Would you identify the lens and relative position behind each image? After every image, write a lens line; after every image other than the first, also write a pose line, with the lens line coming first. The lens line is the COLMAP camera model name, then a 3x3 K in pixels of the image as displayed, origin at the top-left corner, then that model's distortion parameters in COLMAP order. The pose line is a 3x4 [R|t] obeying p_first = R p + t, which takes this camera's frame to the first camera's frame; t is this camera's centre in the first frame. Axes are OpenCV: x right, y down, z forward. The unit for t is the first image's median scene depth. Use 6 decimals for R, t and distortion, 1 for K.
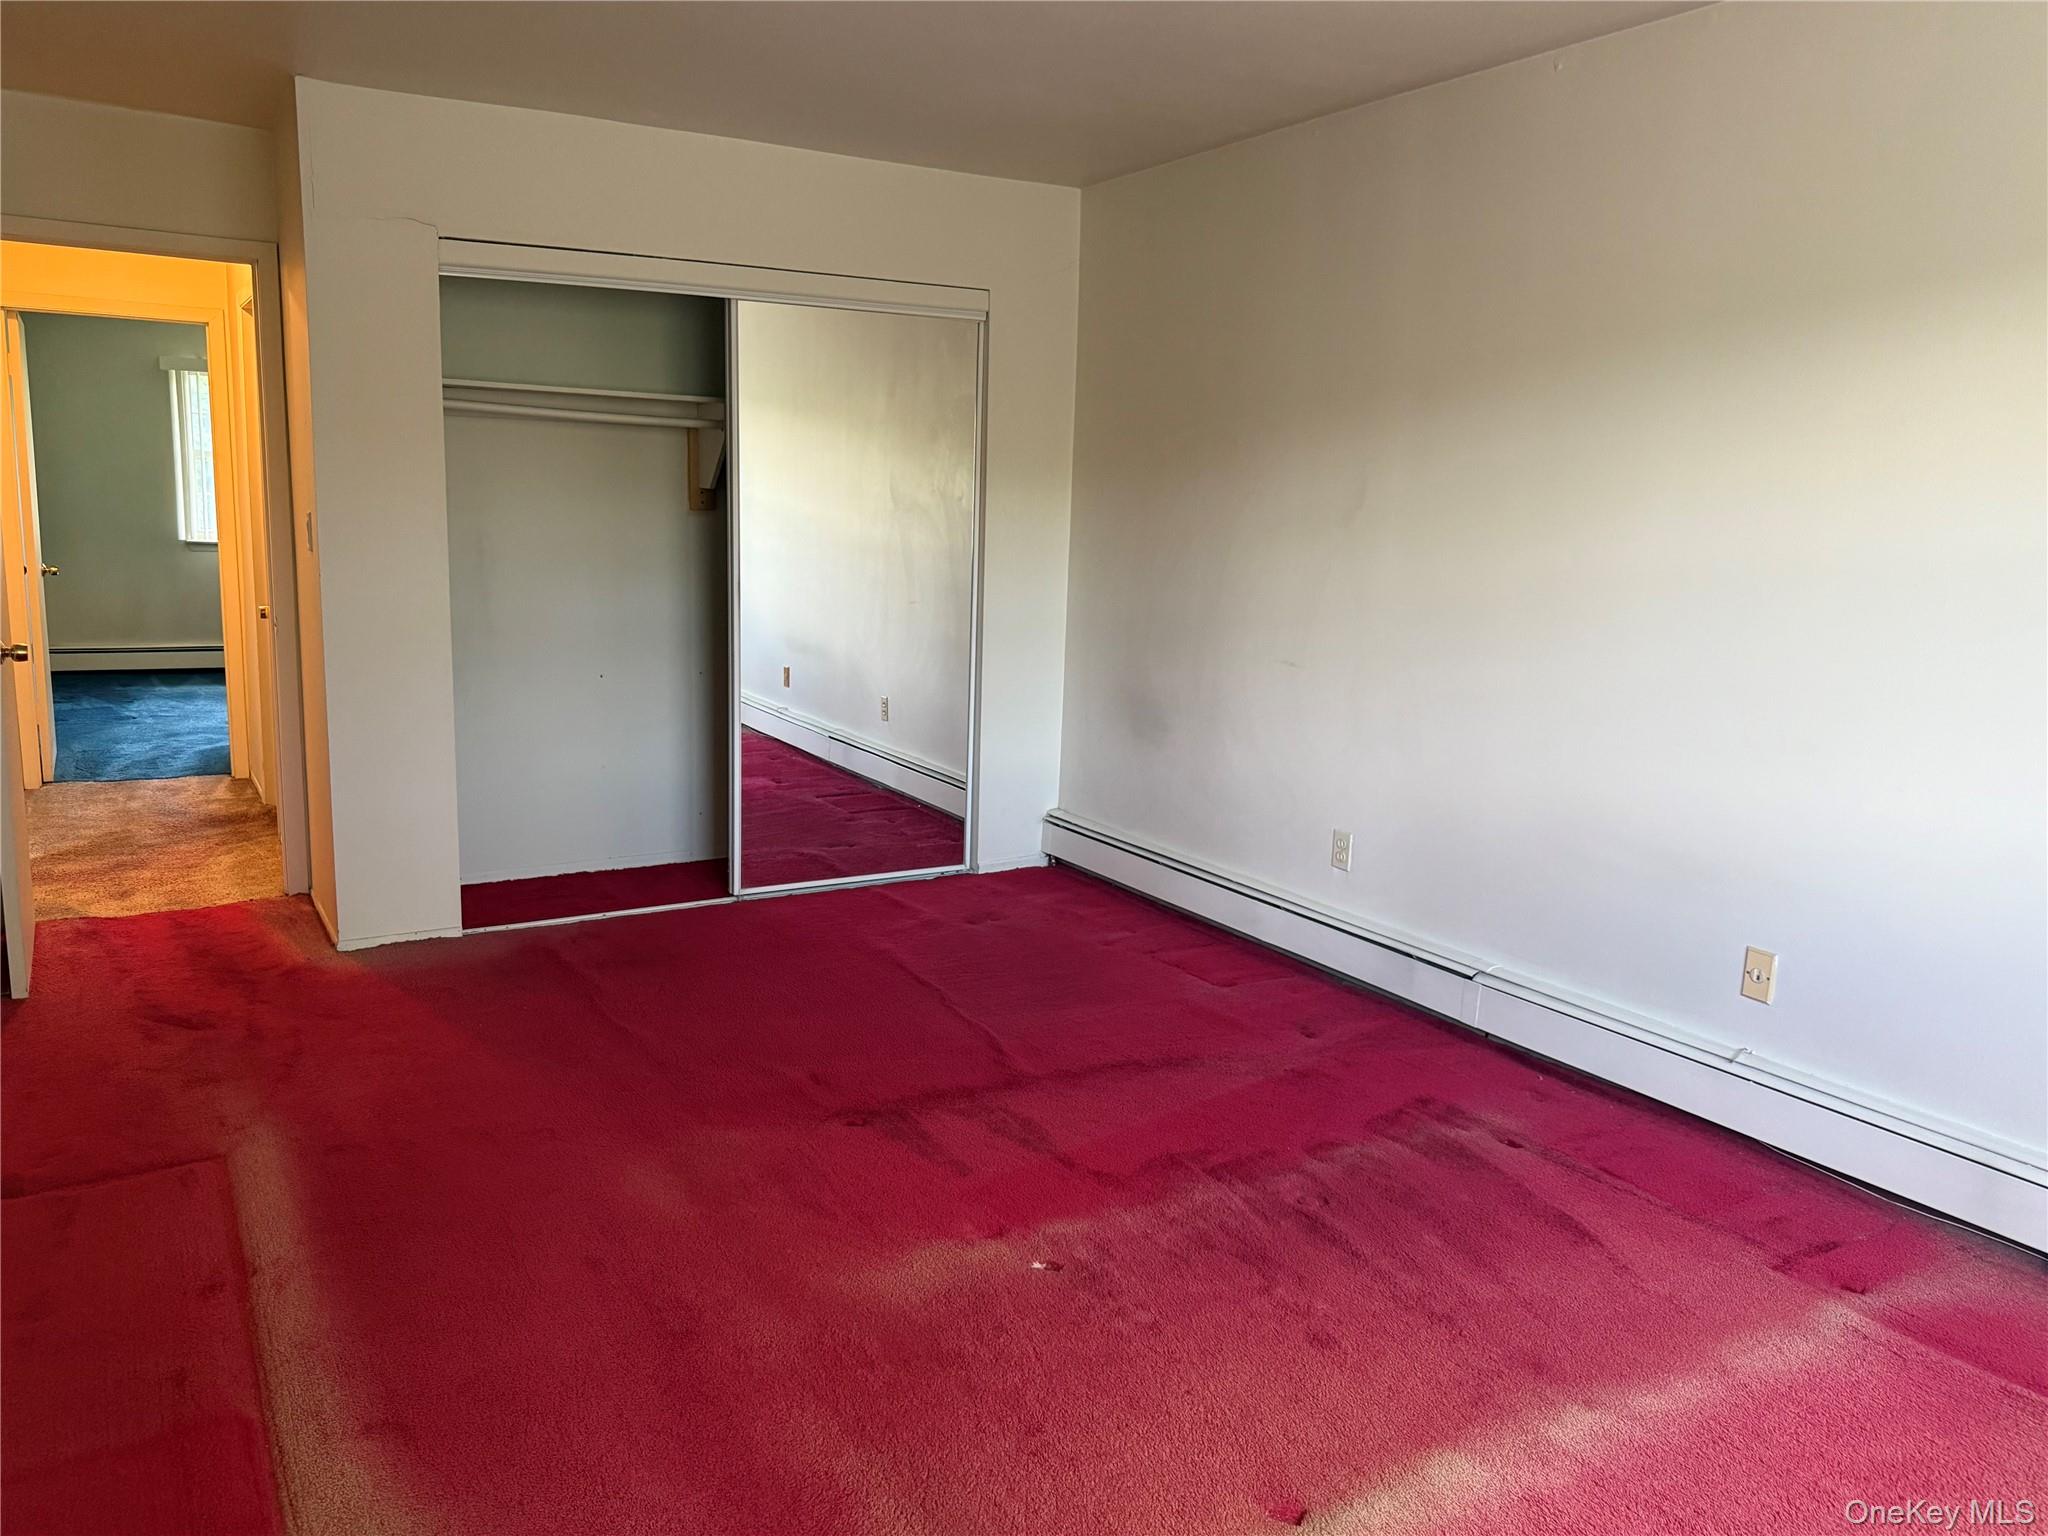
lens RADIAL K [[1453.3, 0, 1033.5], [0, 1453.3, 768.5], [0, 0, 1]] dist [0.138176, -0.231181]
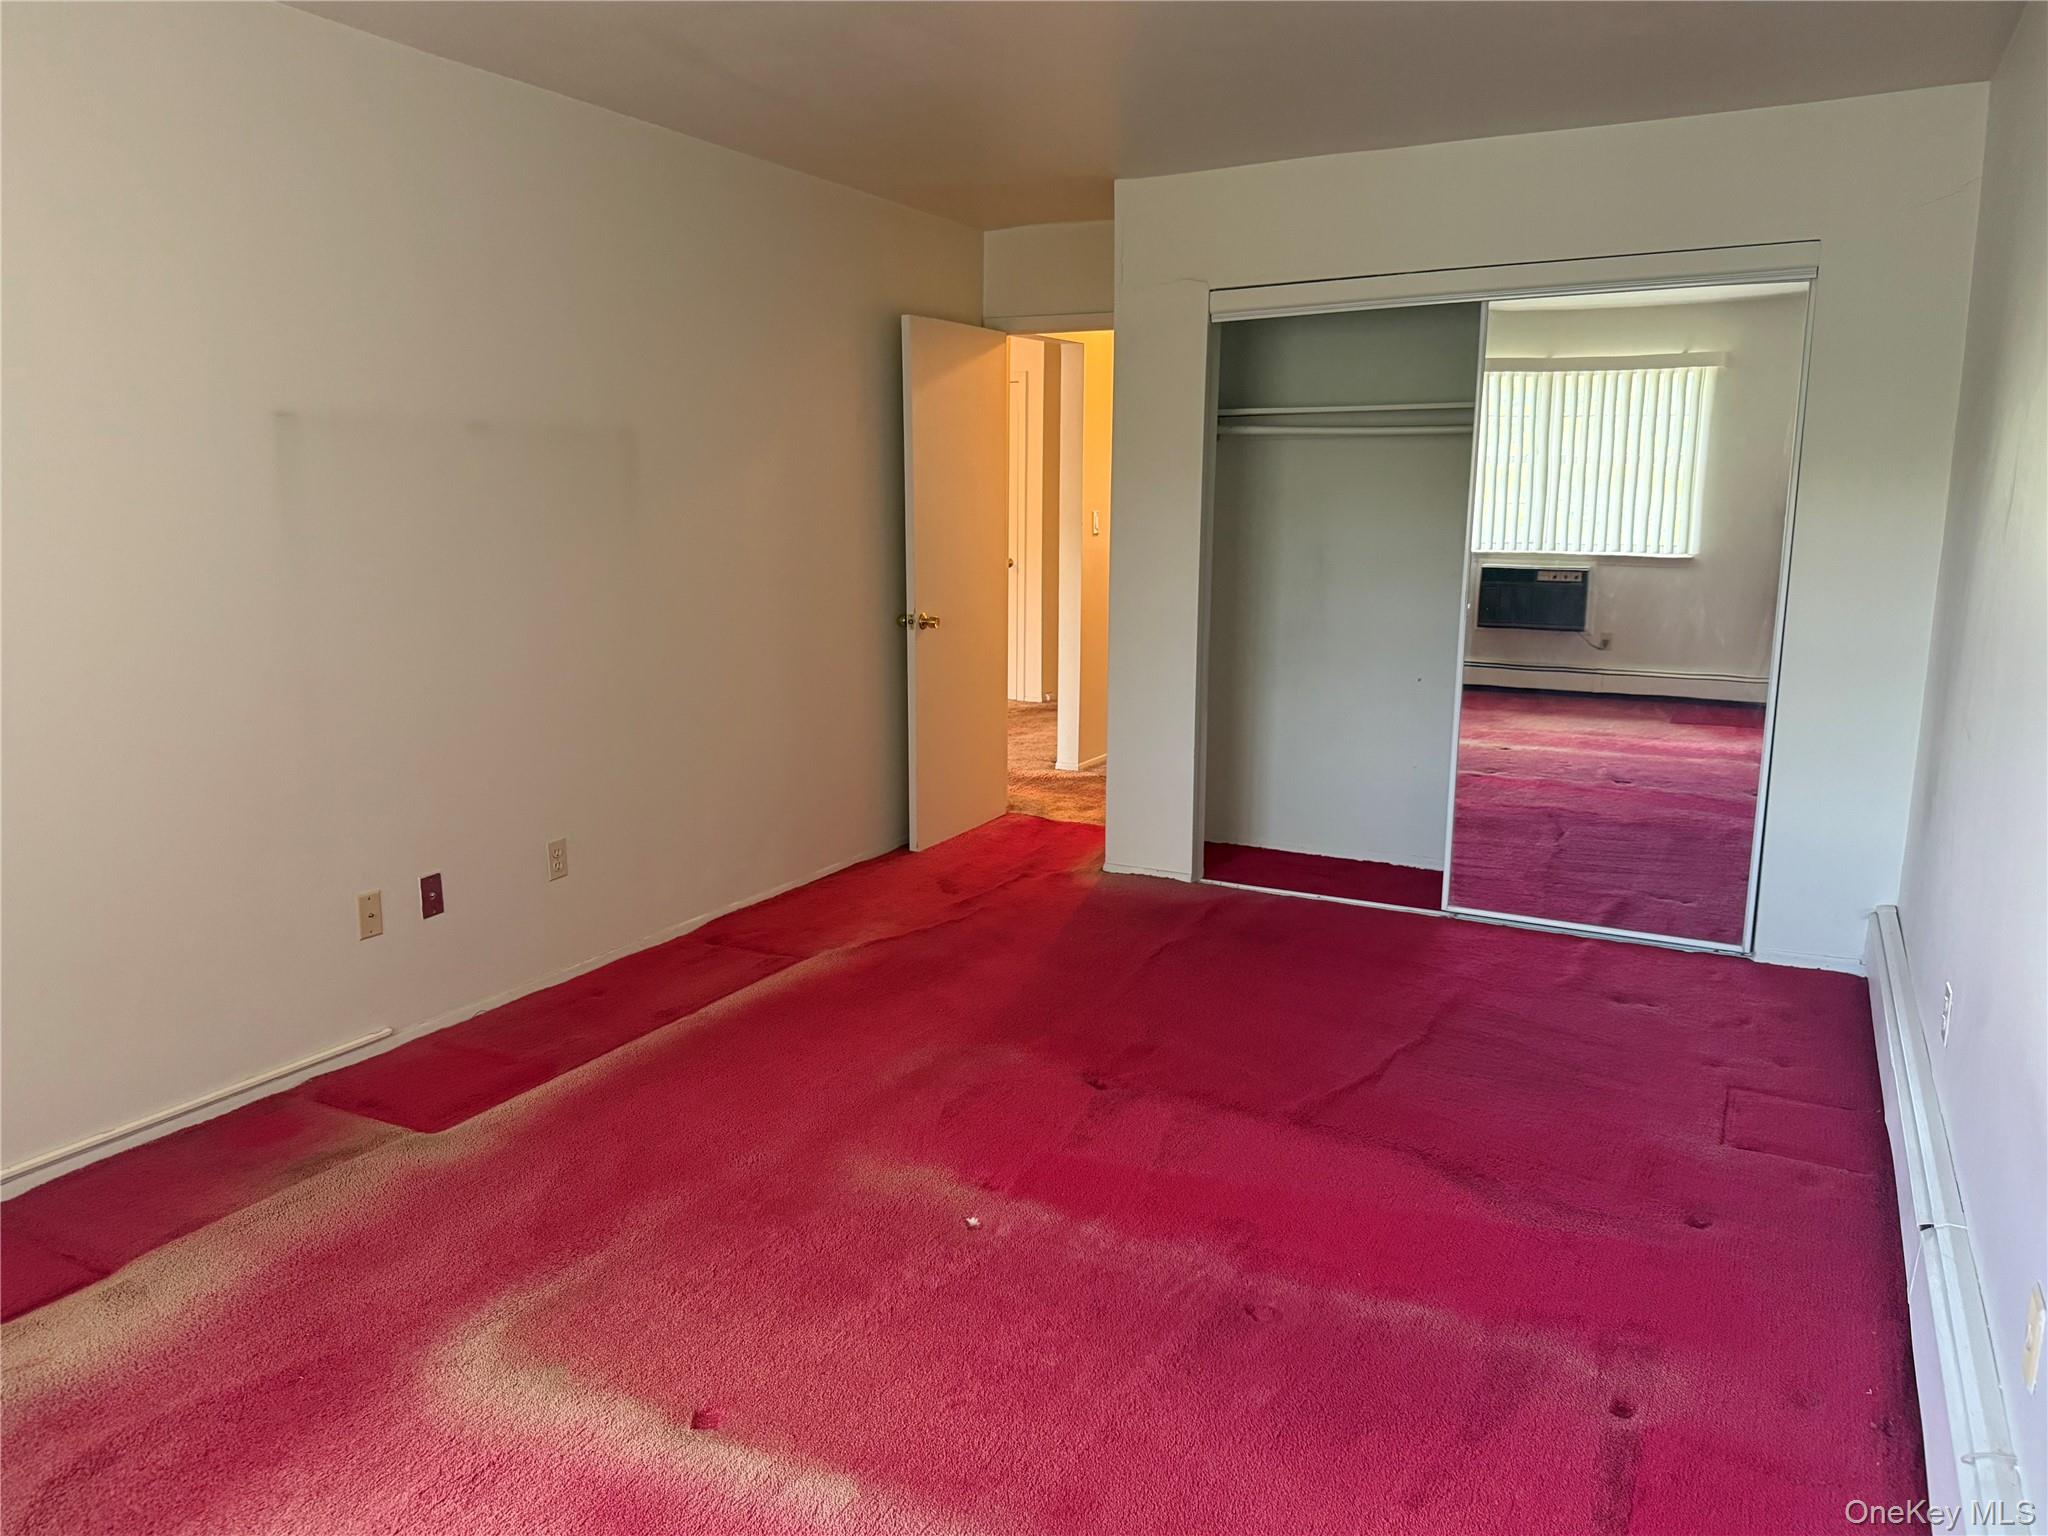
lens RADIAL K [[1453.3, 0, 1033.5], [0, 1453.3, 768.5], [0, 0, 1]] dist [0.138176, -0.231181]
pose [[0.529768, 0.134019, -0.837487, 0.529963], [-0.144975, 0.987213, 0.066273, -0.036833], [0.835661, 0.086305, 0.542423, 0.265699]]
